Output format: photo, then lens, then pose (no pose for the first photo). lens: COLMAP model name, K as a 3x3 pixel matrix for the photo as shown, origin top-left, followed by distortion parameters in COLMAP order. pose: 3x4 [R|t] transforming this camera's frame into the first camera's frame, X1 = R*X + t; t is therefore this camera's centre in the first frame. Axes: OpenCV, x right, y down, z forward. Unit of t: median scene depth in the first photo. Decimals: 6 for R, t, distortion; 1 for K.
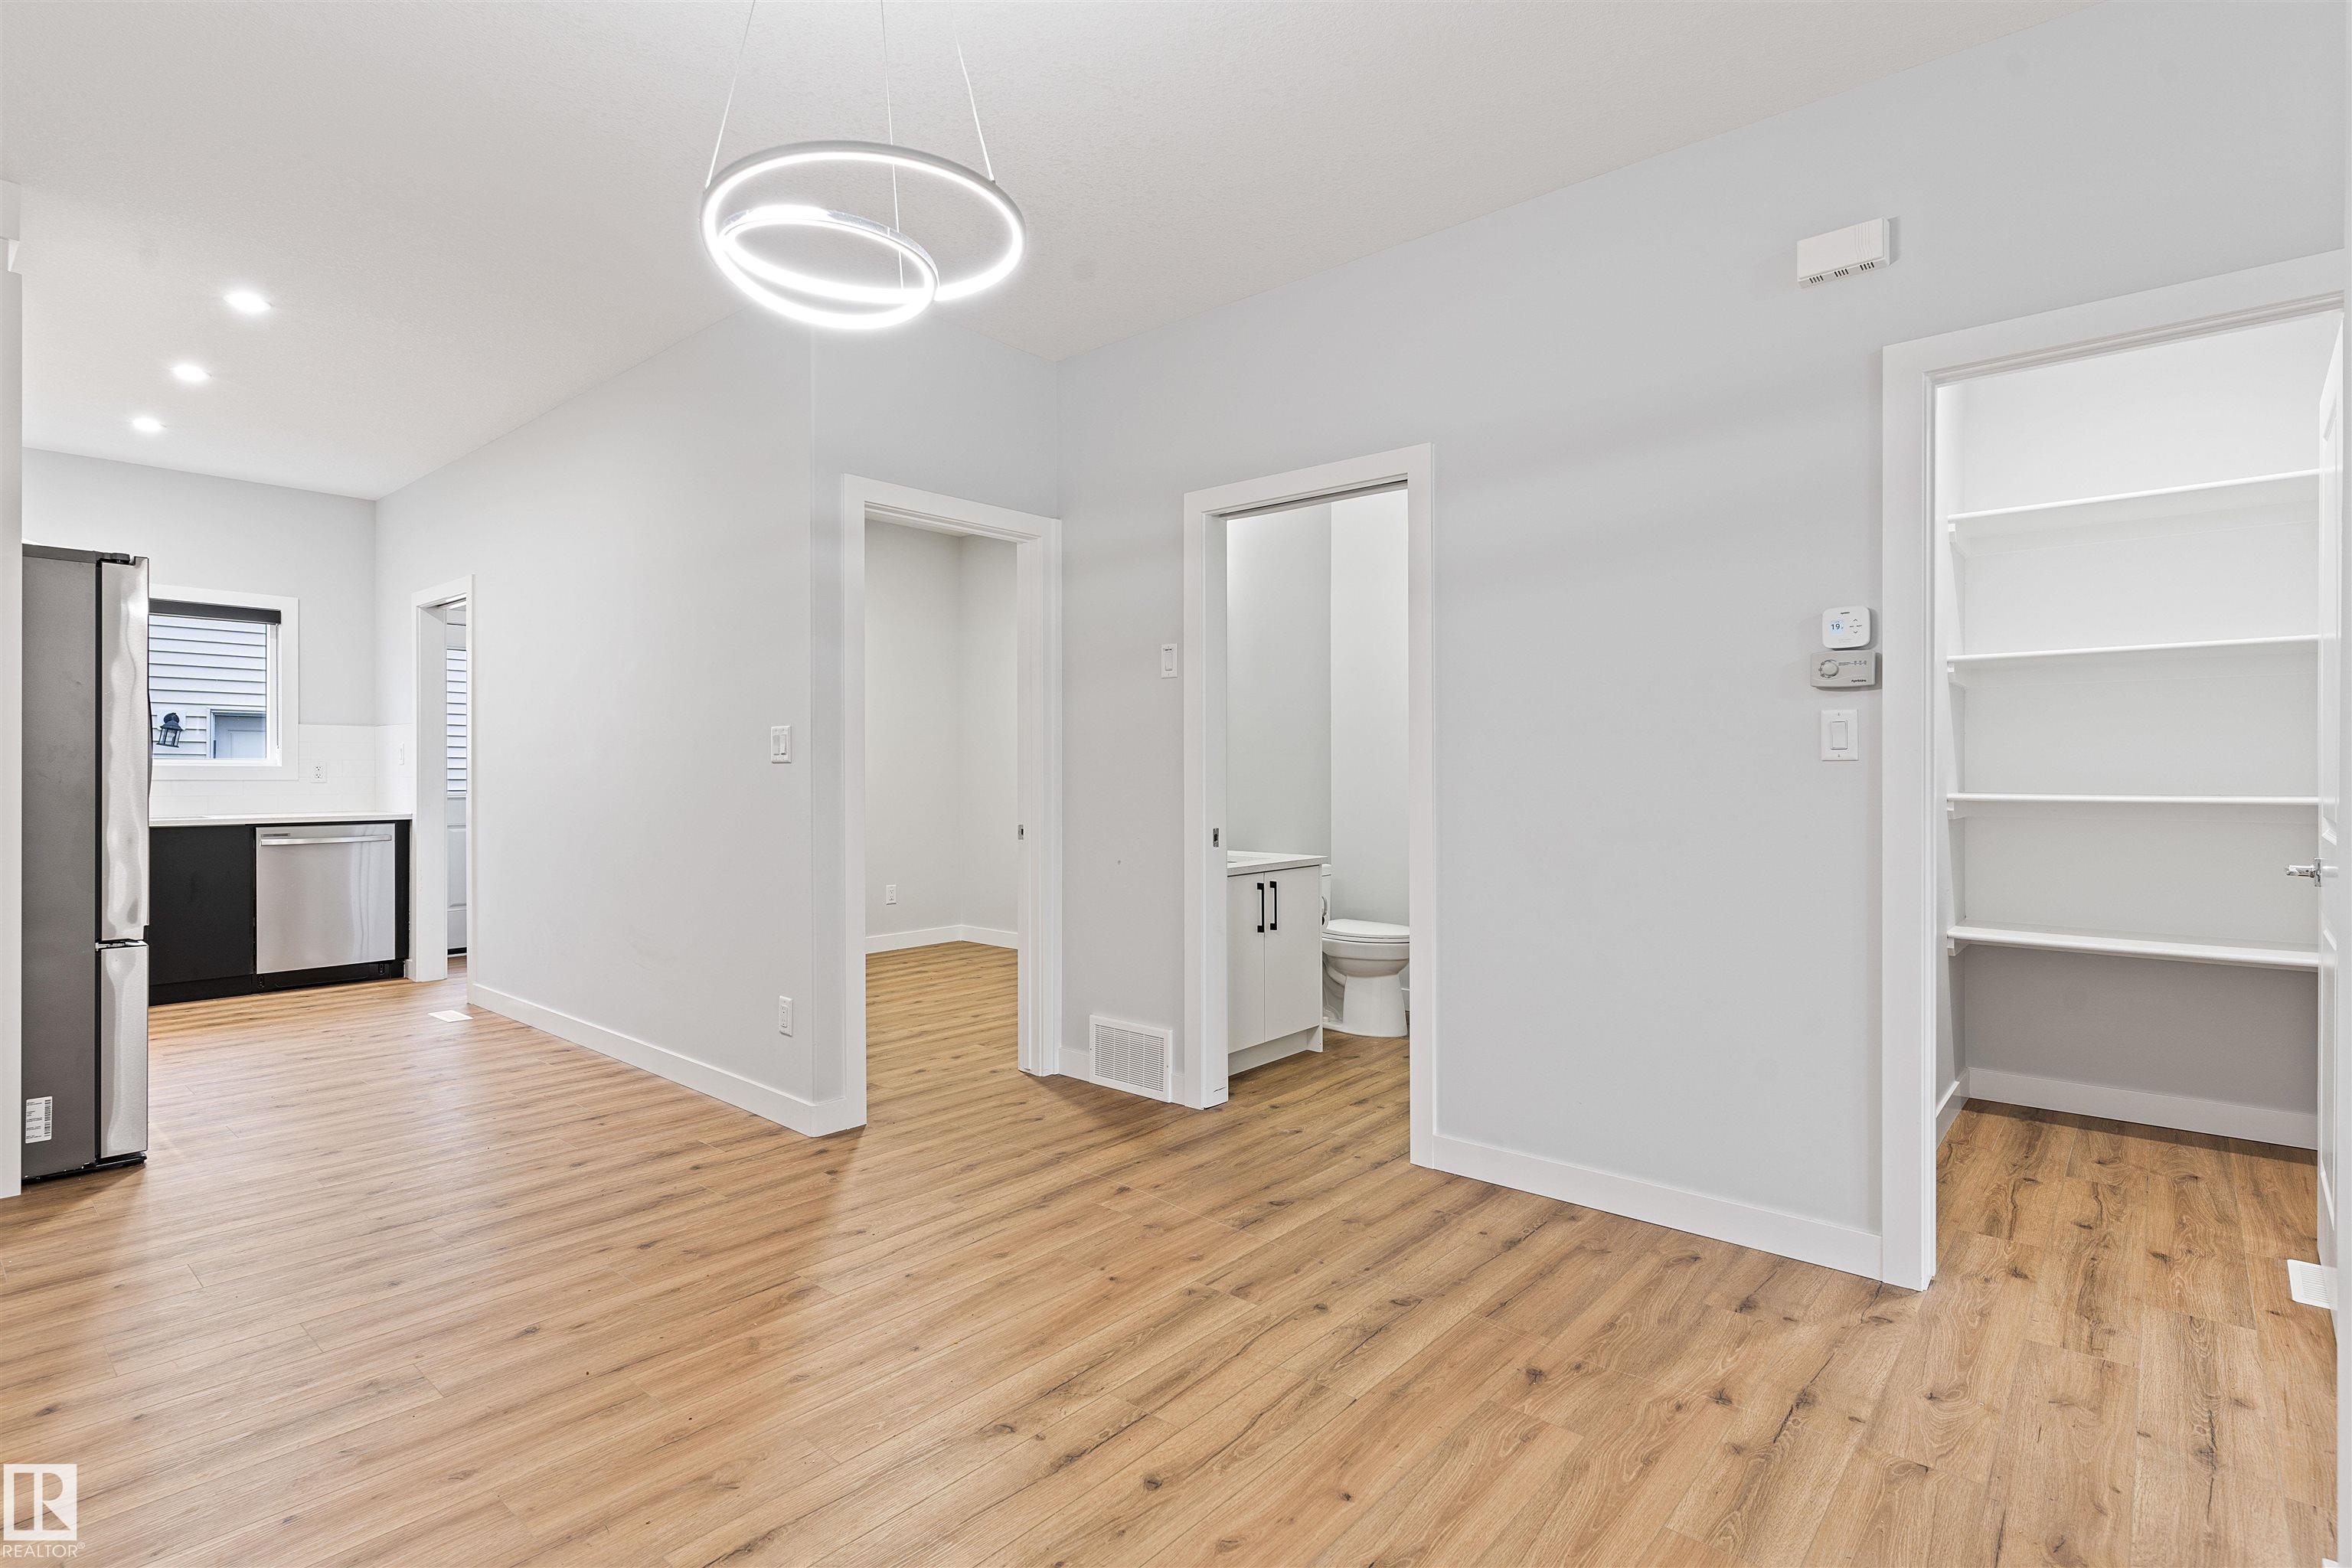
lens RADIAL K [[1134.8, 0, 1177.6], [0, 1134.8, 778.8], [0, 0, 1]] dist [0.005156, -0.000564]
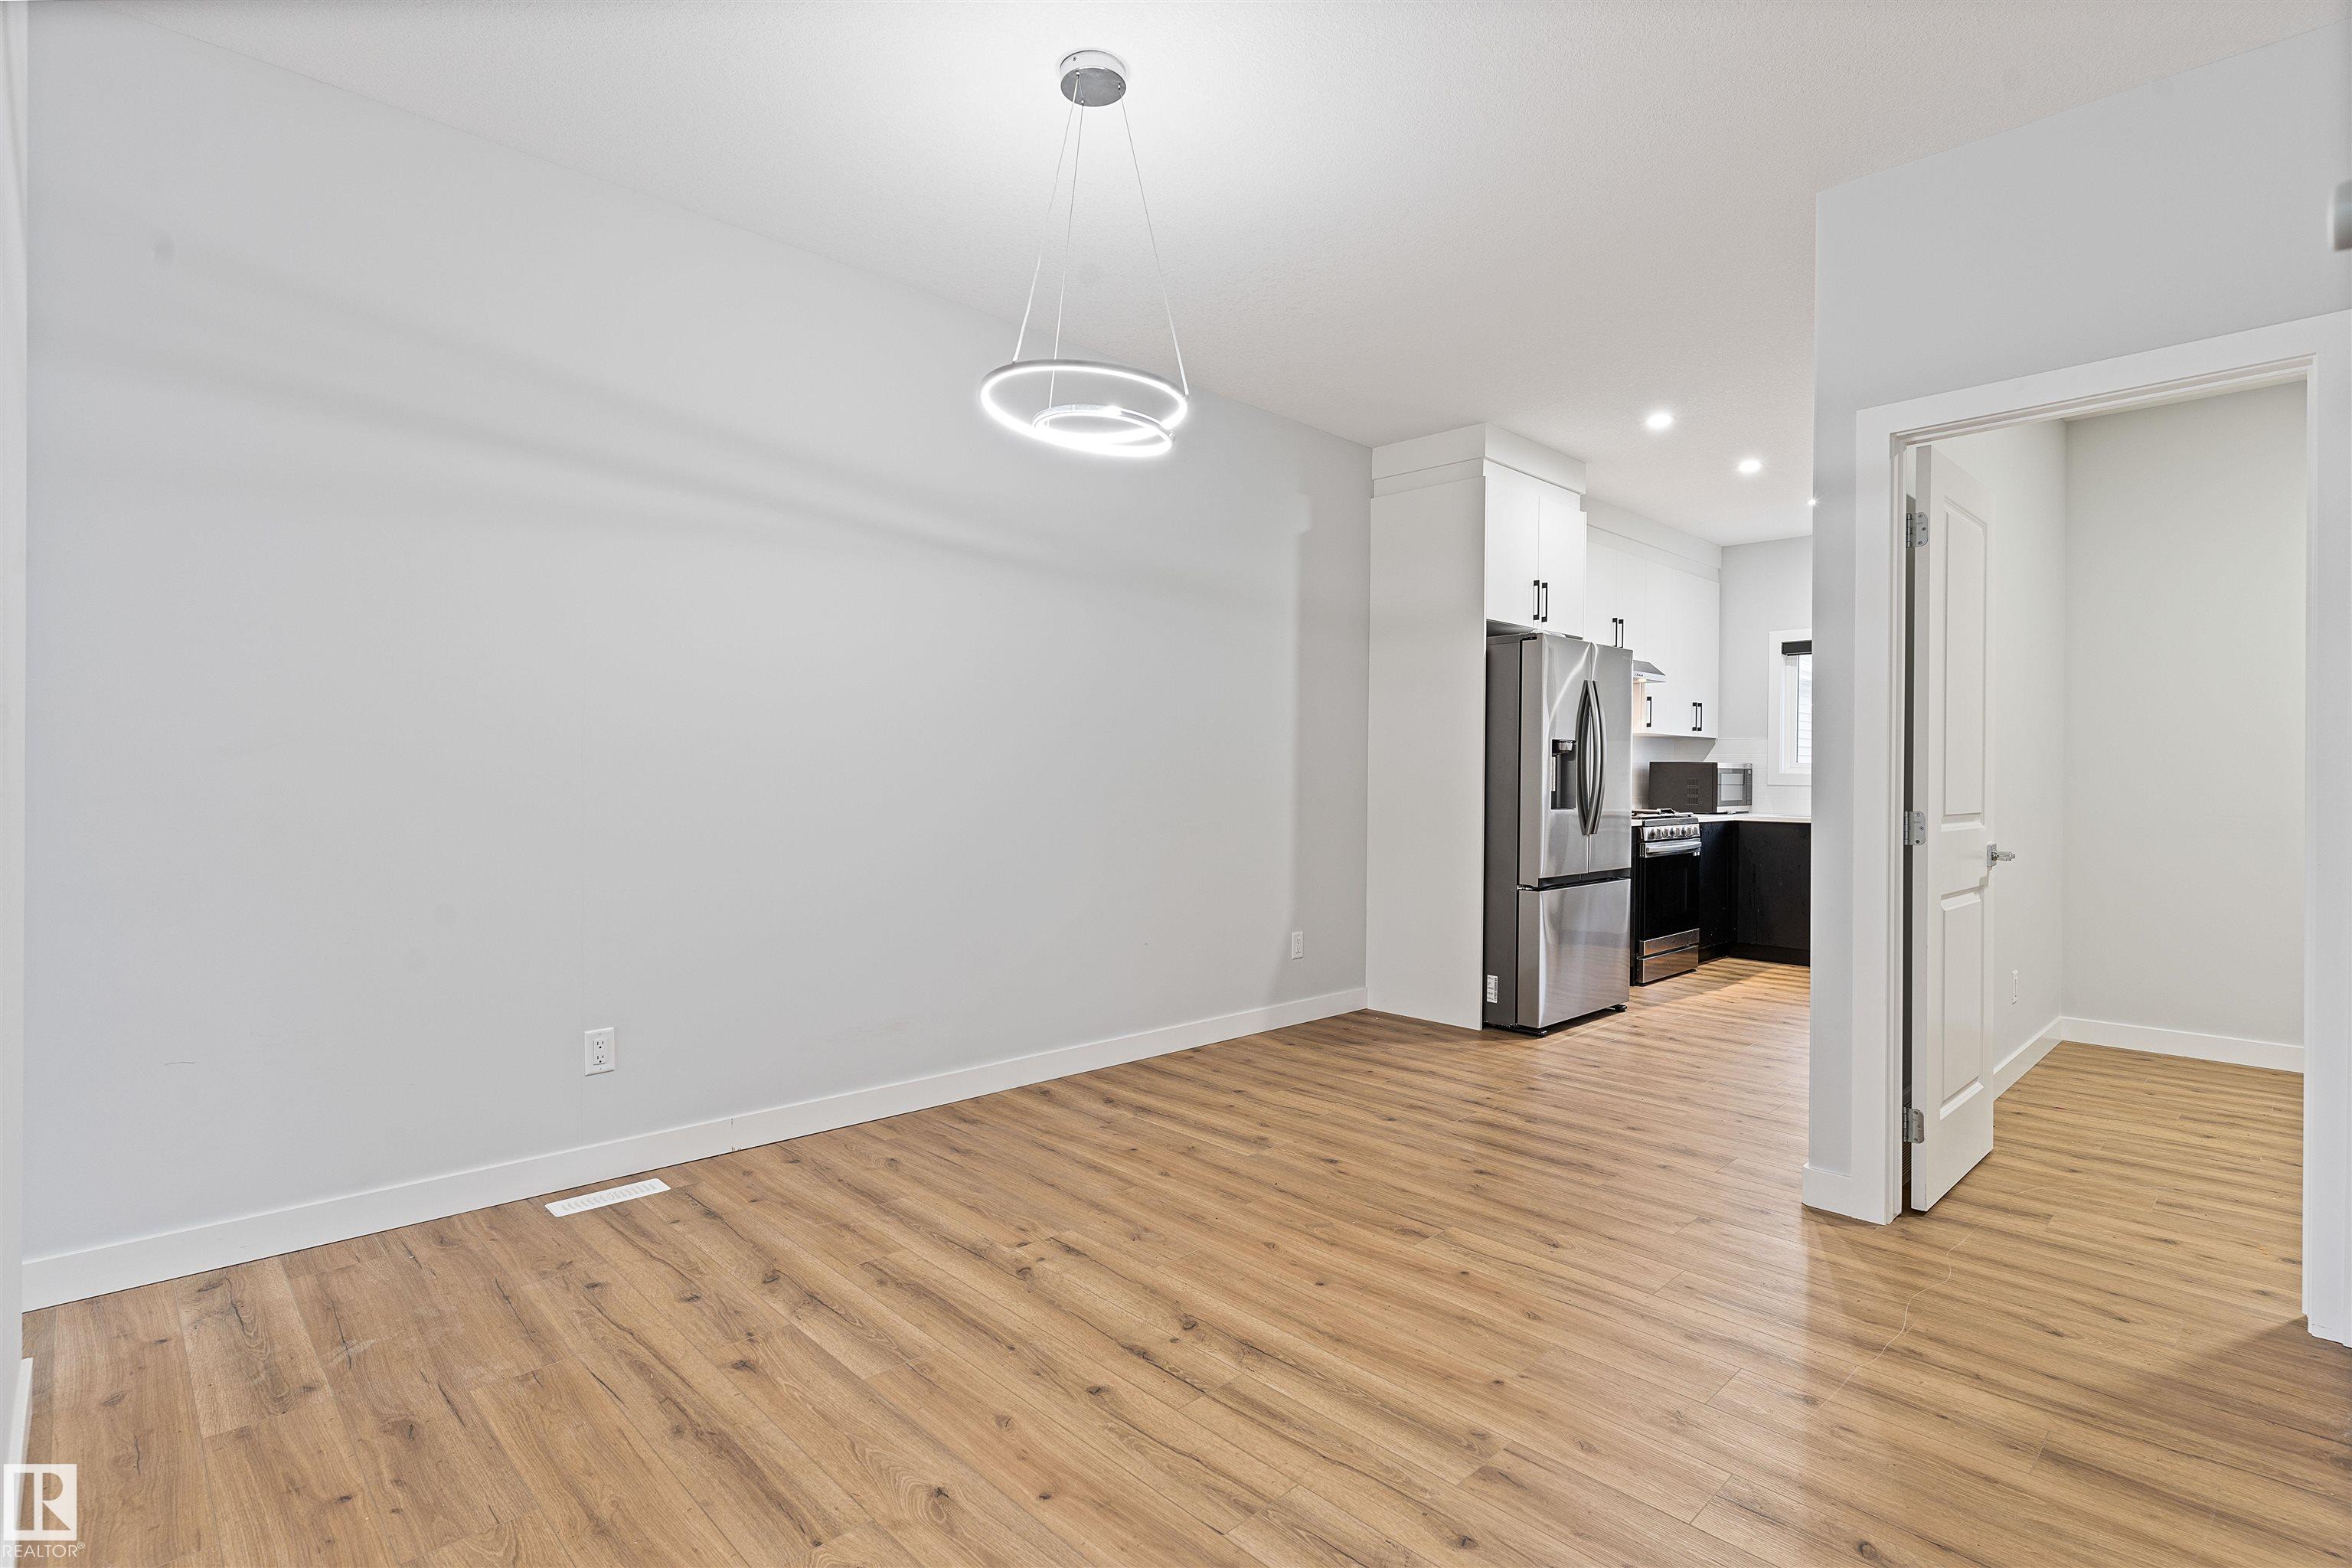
lens RADIAL K [[1134.8, 0, 1176.5], [0, 1134.8, 778.4], [0, 0, 1]] dist [0.005156, -0.000564]
pose [[-0.091887, -0.000738, -0.995769, 0.563623], [-0.013288, 0.999912, 0.000485, 0.004060], [0.995681, 0.013276, -0.091888, 0.602322]]
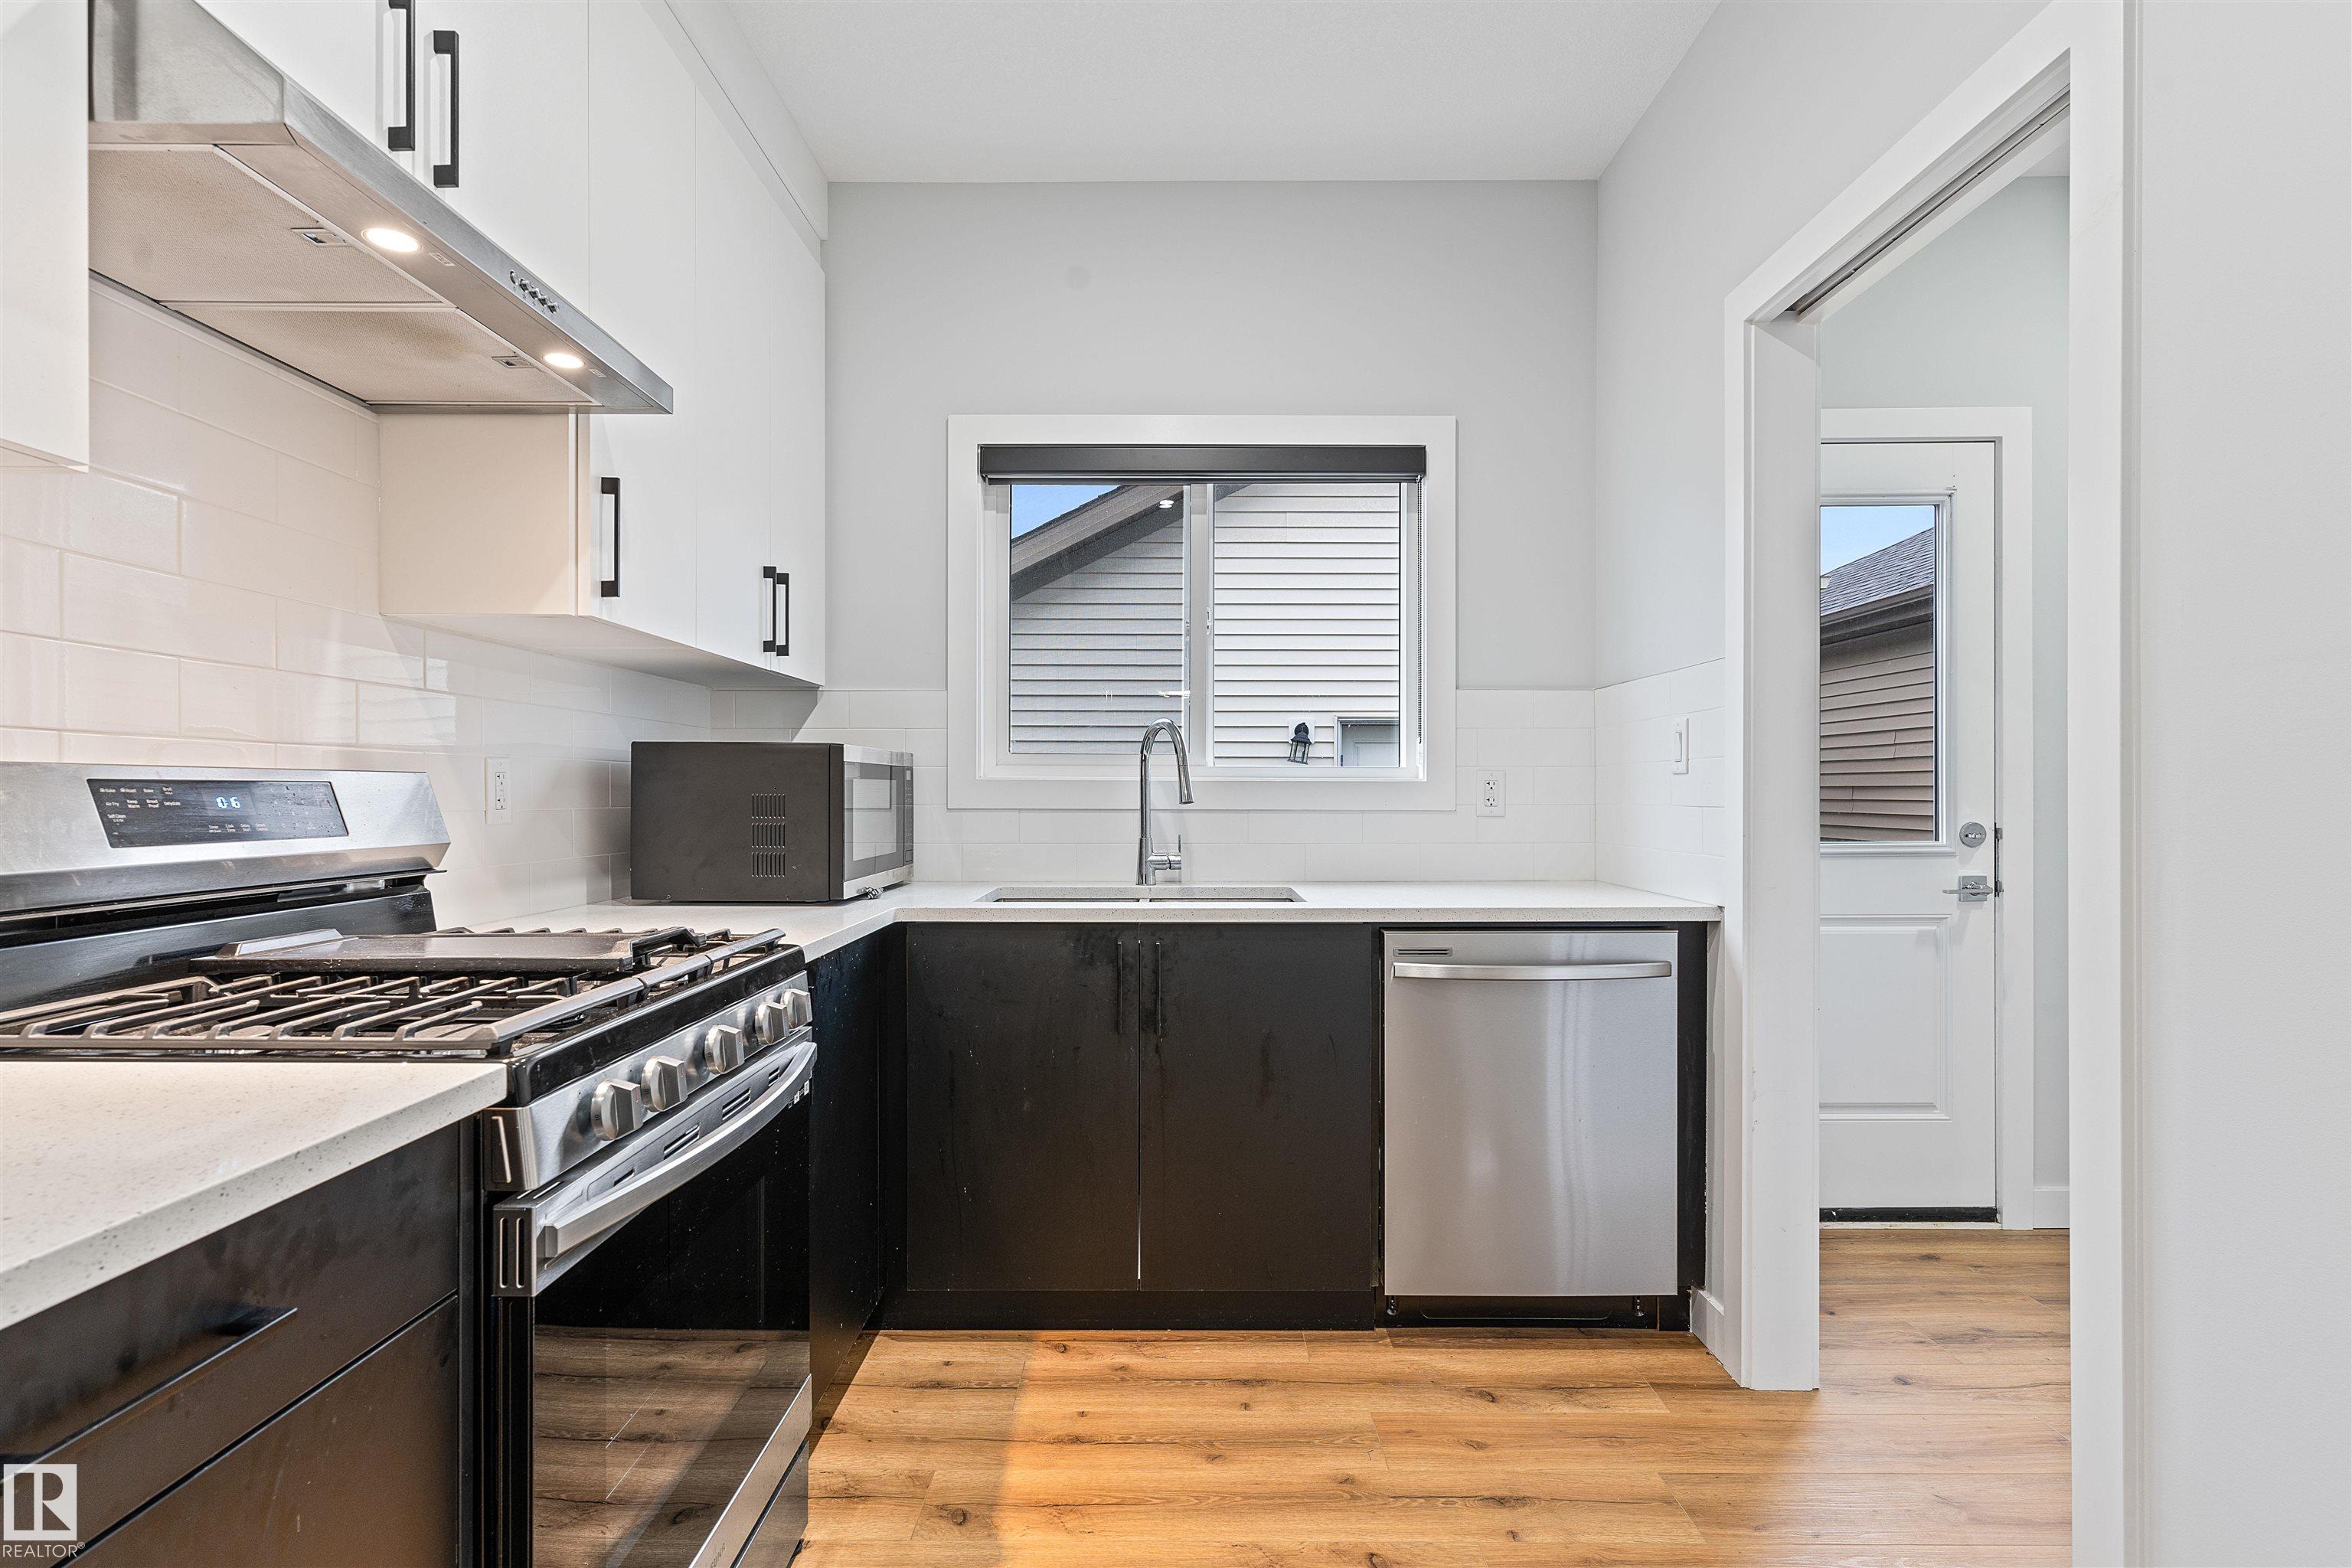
lens RADIAL K [[1134.8, 0, 1176.3], [0, 1134.8, 784.5], [0, 0, 1]] dist [0.005156, -0.000564]
pose [[0.652010, -0.009176, -0.758155, -0.876035], [-0.003364, 0.999882, -0.014994, -0.003301], [0.758203, 0.012327, 0.651902, 1.081243]]
